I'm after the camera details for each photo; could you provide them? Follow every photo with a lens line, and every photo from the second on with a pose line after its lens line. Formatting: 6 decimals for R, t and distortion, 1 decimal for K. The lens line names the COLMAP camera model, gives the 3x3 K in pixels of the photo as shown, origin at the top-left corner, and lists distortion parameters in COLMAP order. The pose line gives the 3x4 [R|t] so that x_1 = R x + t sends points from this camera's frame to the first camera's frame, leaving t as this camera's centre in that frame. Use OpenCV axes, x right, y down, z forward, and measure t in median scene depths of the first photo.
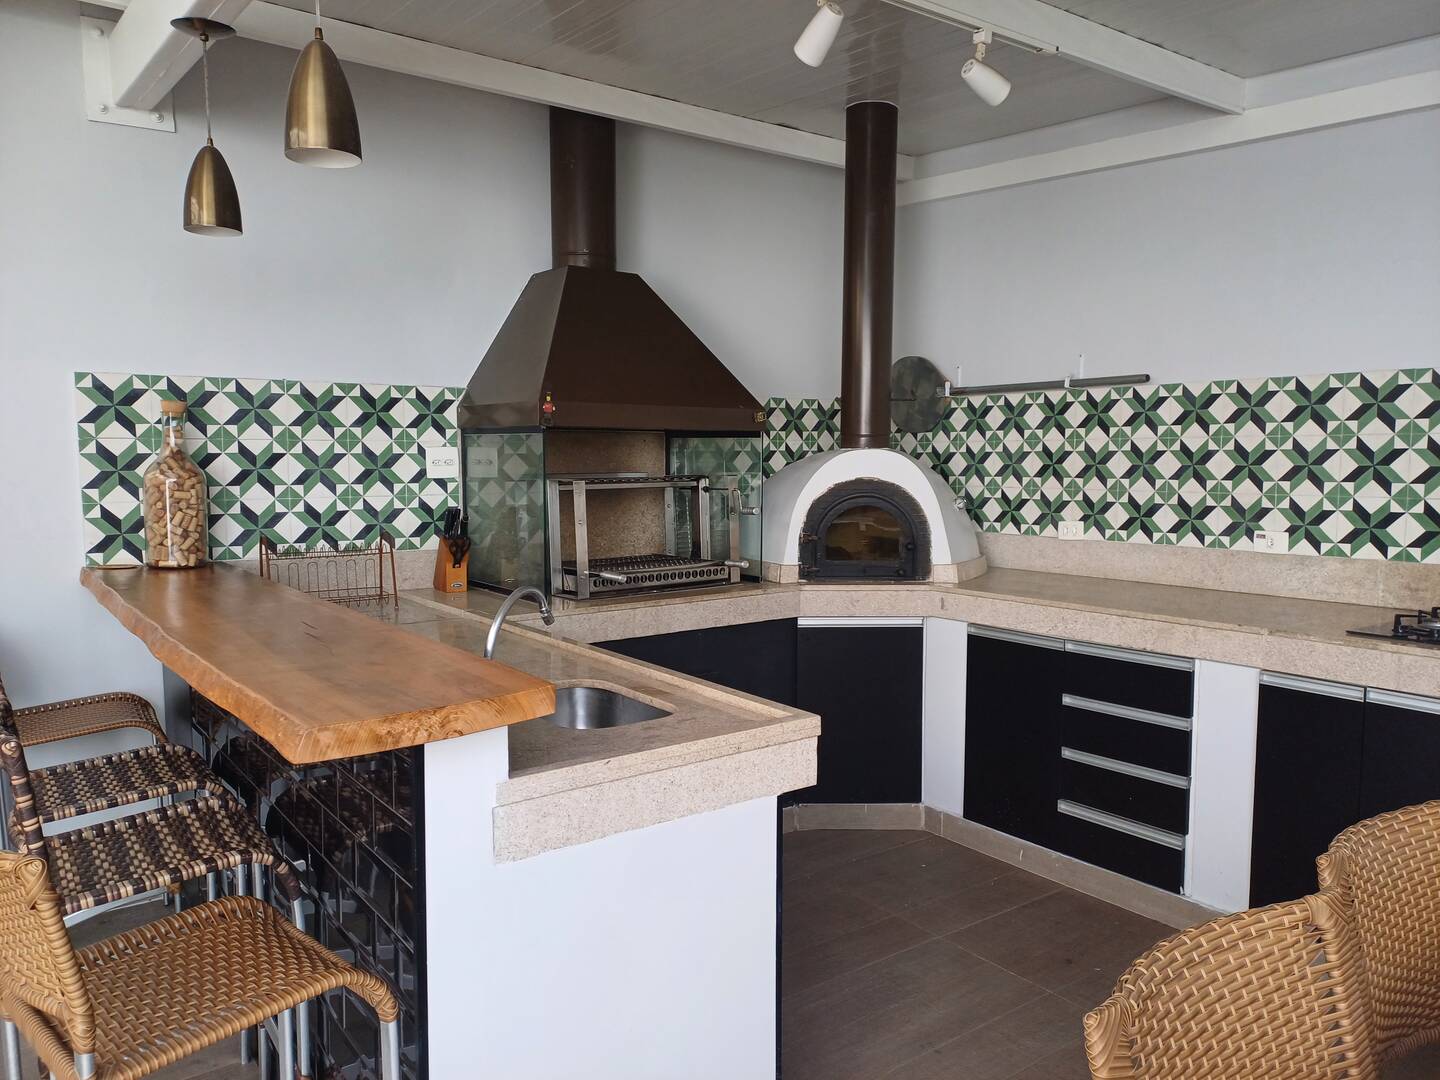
lens RADIAL K [[1057.8, 0, 708.6], [0, 1057.8, 554.7], [0, 0, 1]] dist [0.075866, -0.055591]
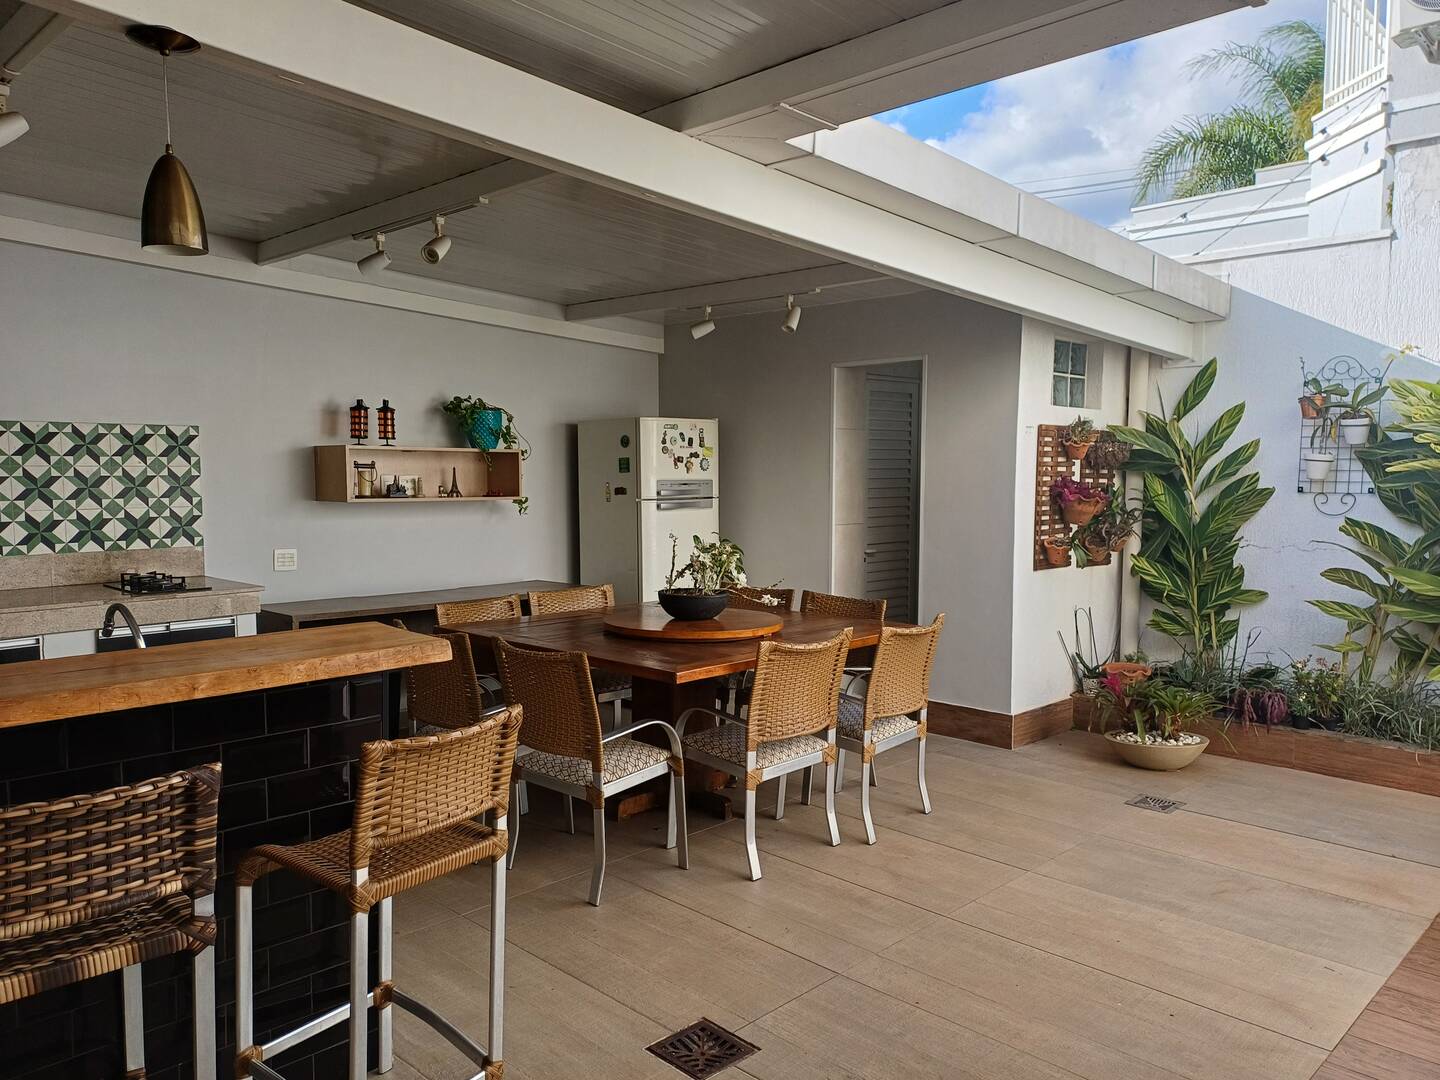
lens RADIAL K [[1057.8, 0, 714.8], [0, 1057.8, 553.6], [0, 0, 1]] dist [0.075866, -0.055591]
pose [[-0.147737, -0.080556, 0.985741, -0.809840], [0.097892, 0.990592, 0.095624, -0.040681], [-0.984170, 0.110624, -0.138461, 0.294754]]
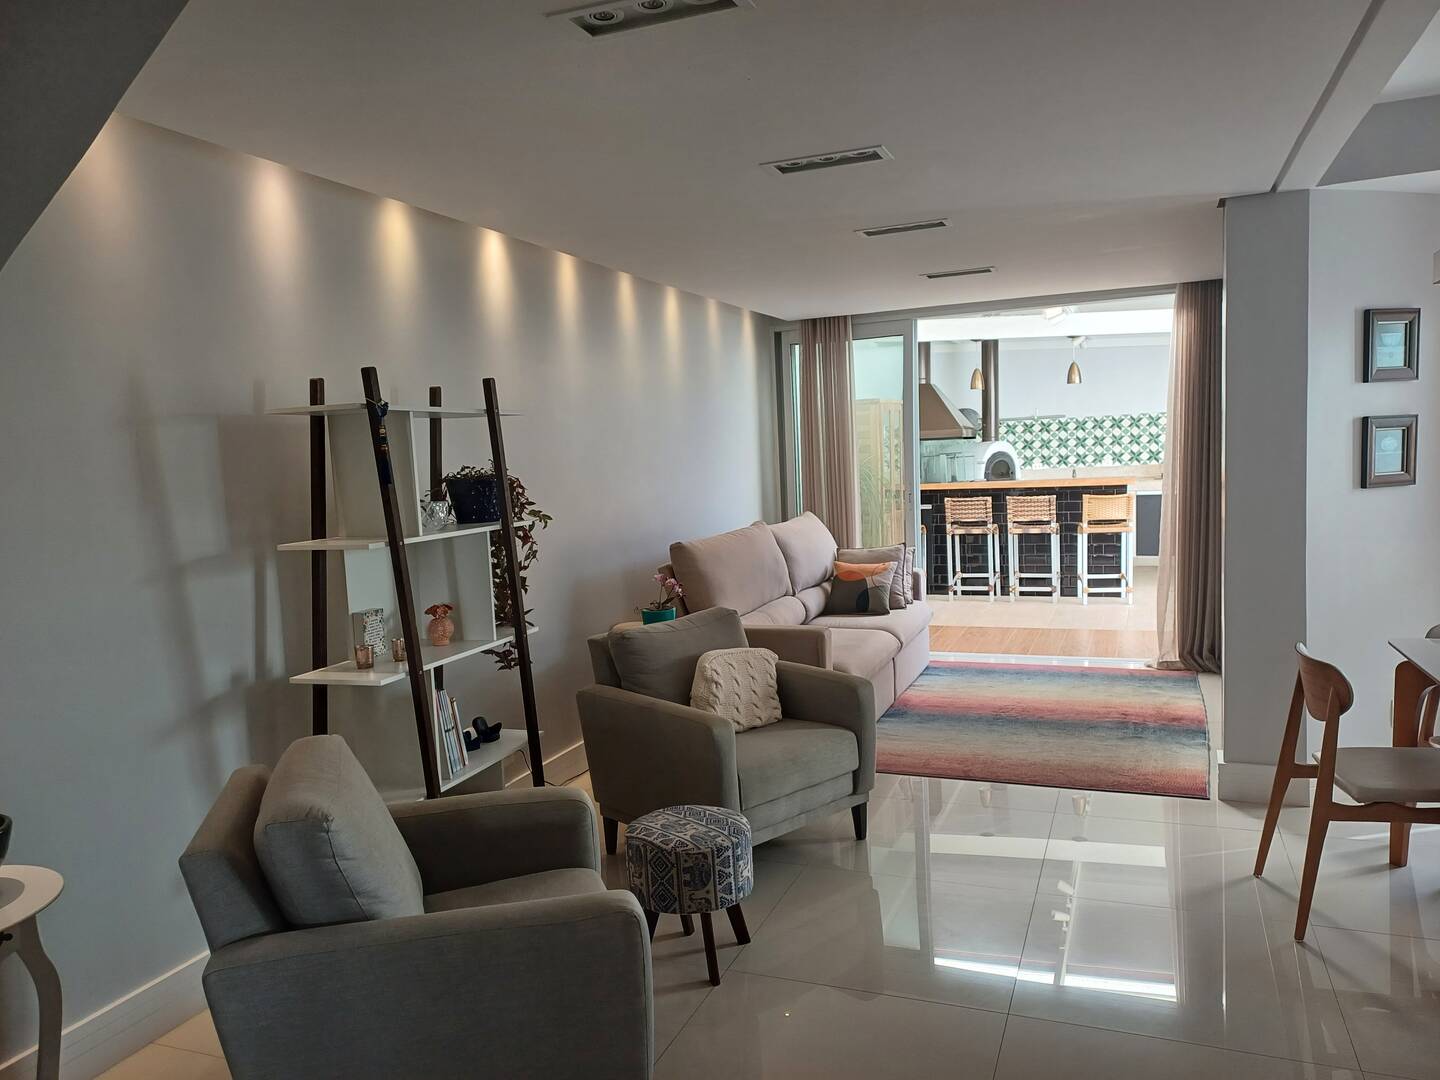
lens RADIAL K [[1057.8, 0, 713.1], [0, 1057.8, 554.6], [0, 0, 1]] dist [0.075866, -0.055591]
pose [[0.858462, -0.089469, 0.505013, -2.215862], [0.096368, 0.995267, 0.012509, 0.110323], [-0.503742, 0.037929, 0.863021, -1.250719]]
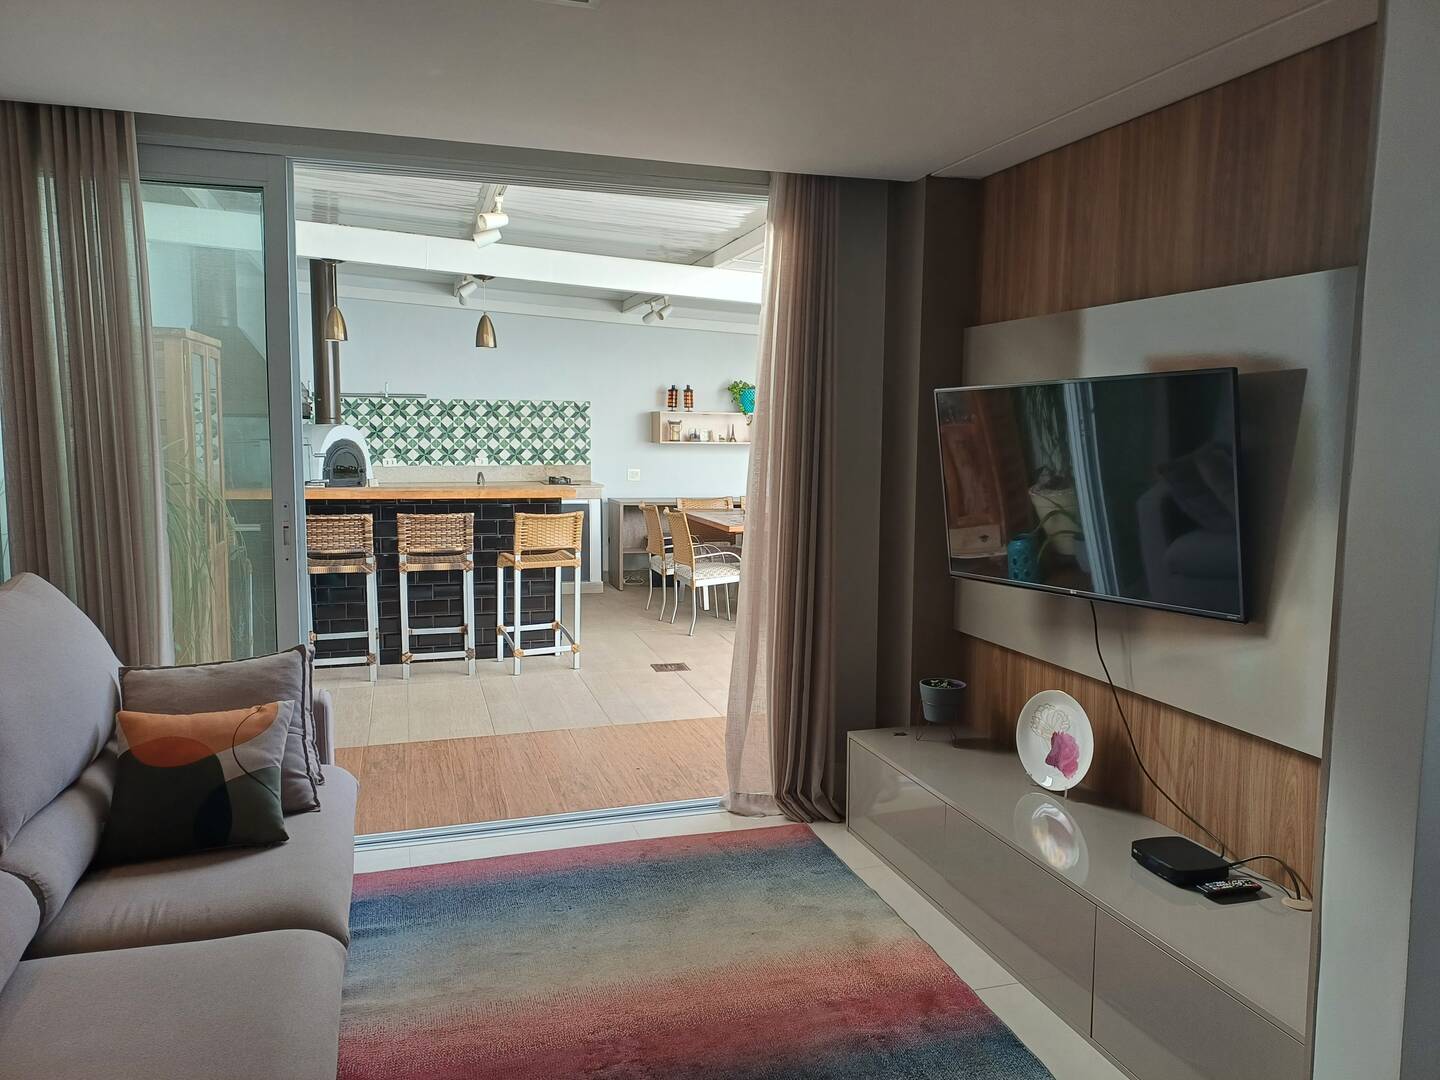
lens RADIAL K [[1057.8, 0, 739.8], [0, 1057.8, 542.2], [0, 0, 1]] dist [0.075866, -0.055591]
pose [[0.334462, -0.102411, 0.936828, -1.671958], [0.084835, 0.993314, 0.078299, 0.033042], [-0.938583, 0.053288, 0.340914, -0.465379]]
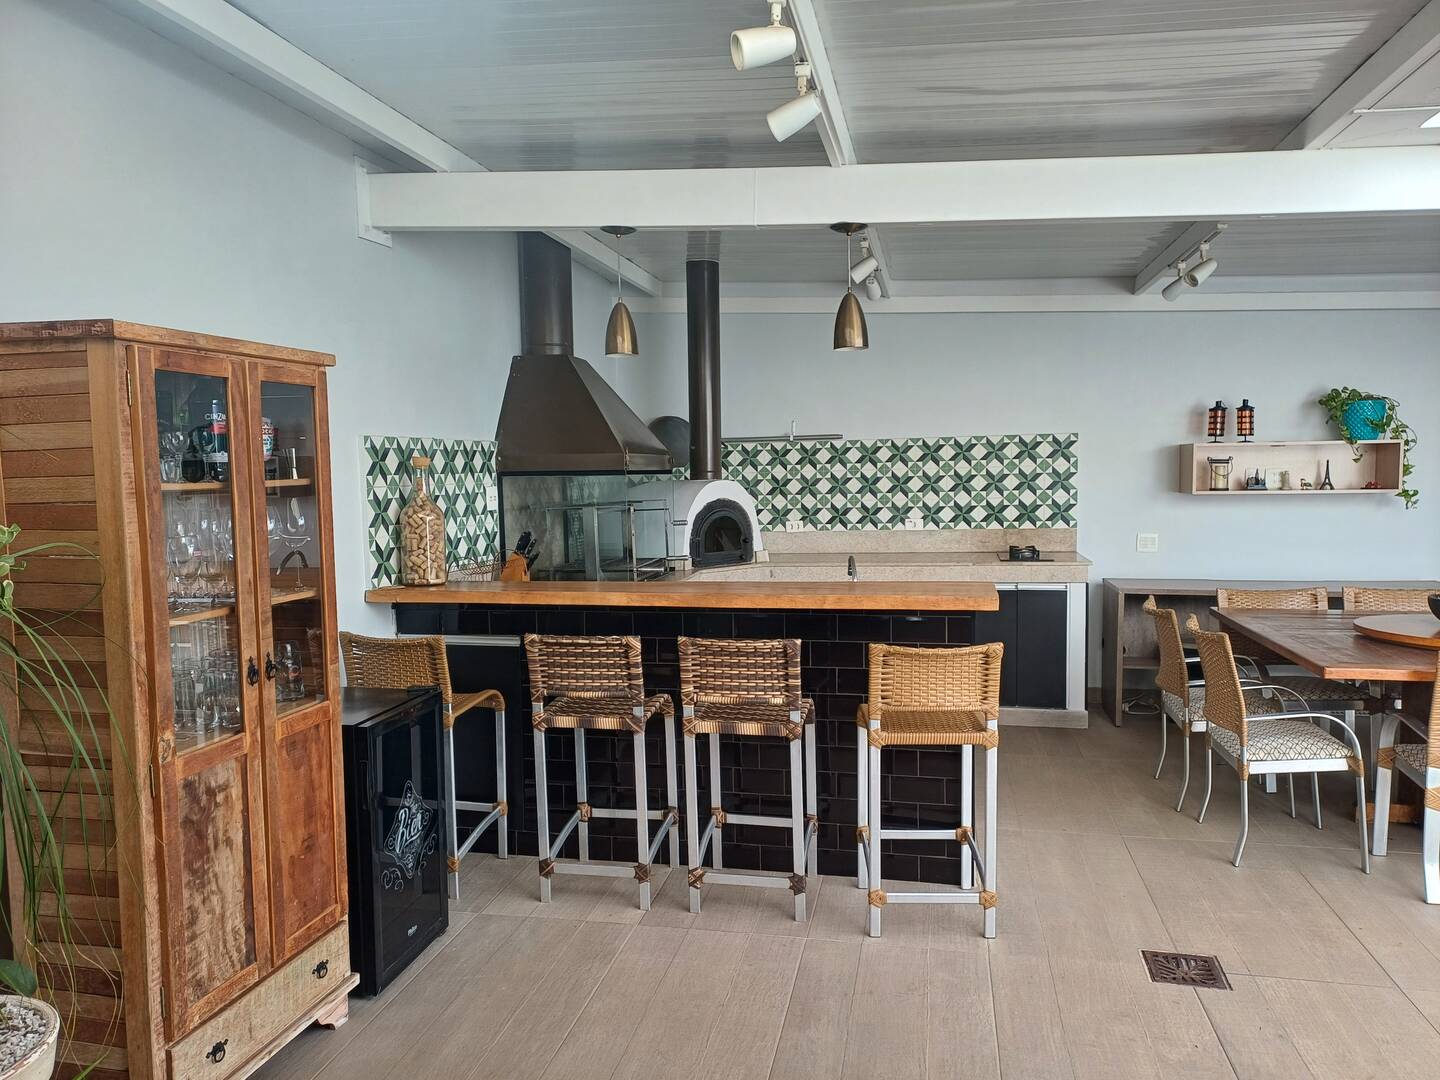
lens RADIAL K [[1057.8, 0, 716.6], [0, 1057.8, 562.2], [0, 0, 1]] dist [0.075866, -0.055591]
pose [[0.751052, -0.075232, 0.655943, -0.933321], [0.084976, 0.996239, 0.016964, -0.006475], [-0.654752, 0.042999, 0.754619, -0.176740]]
